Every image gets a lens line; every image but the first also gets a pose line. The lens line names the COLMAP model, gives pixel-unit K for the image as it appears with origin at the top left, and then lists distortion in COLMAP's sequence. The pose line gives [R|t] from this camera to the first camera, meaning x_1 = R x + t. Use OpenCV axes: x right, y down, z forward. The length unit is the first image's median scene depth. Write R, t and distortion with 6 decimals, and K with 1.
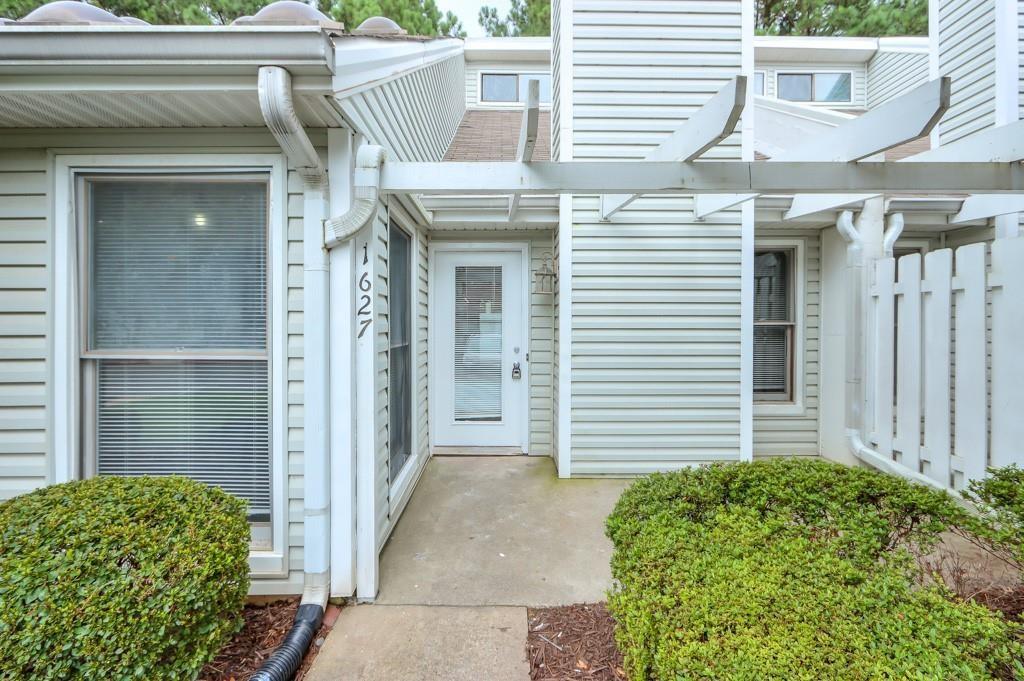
lens RADIAL K [[472.8, 0, 508.3], [0, 472.8, 333.6], [0, 0, 1]] dist [0.001811, 0.000938]
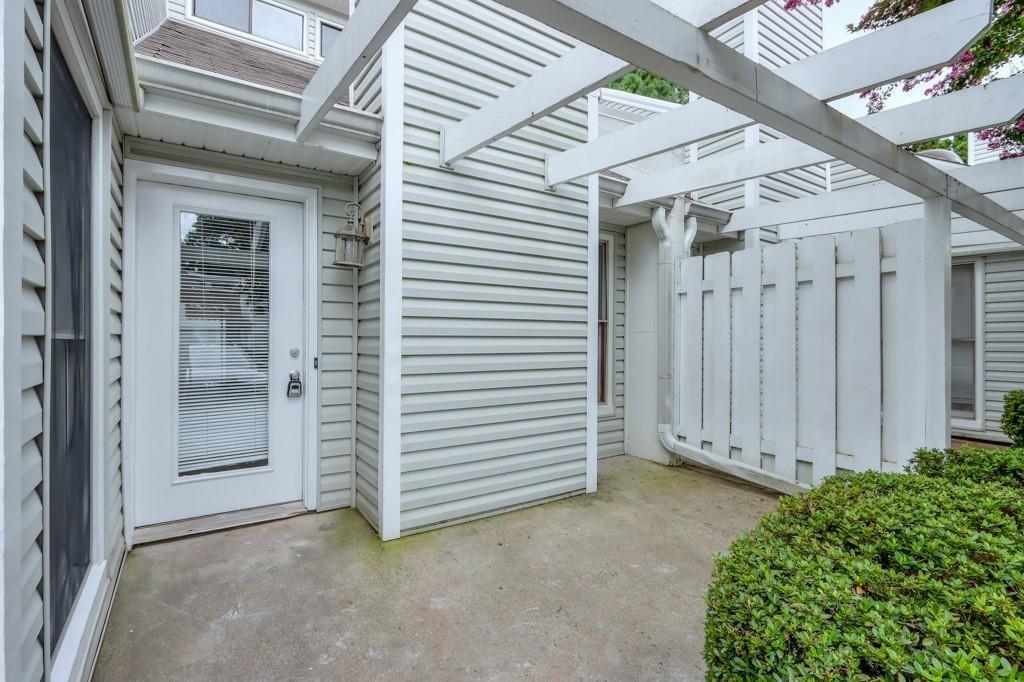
lens RADIAL K [[472.8, 0, 508.7], [0, 472.8, 340.7], [0, 0, 1]] dist [0.001811, 0.000938]
pose [[0.840351, -0.002477, 0.542037, -0.100664], [0.010439, 0.999878, -0.011615, 0.032089], [-0.541942, 0.015419, 0.840274, 0.331121]]
